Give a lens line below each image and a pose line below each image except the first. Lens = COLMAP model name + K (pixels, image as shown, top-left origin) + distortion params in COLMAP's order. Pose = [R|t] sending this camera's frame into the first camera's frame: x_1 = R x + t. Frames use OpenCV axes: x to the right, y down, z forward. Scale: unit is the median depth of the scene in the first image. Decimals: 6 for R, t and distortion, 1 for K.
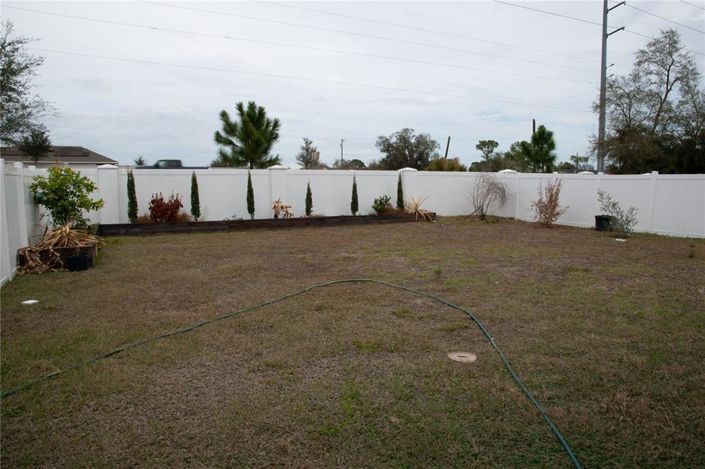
lens RADIAL K [[501.6, 0, 352.5], [0, 501.6, 234.5], [0, 0, 1]] dist [-0.107711, 0.095553]
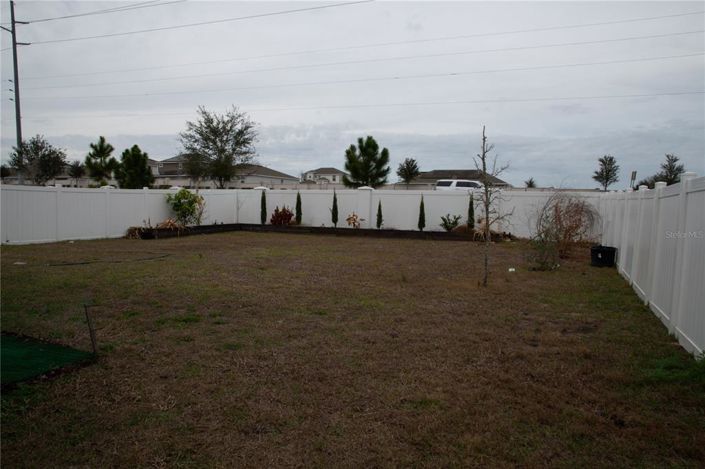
lens RADIAL K [[503.6, 0, 350.6], [0, 503.6, 233.5], [0, 0, 1]] dist [-0.106349, 0.095036]
pose [[0.642611, 0.061853, -0.763692, 0.759217], [-0.095741, 0.995406, 0.000058, -0.017374], [0.760187, 0.073080, 0.645581, 0.163307]]
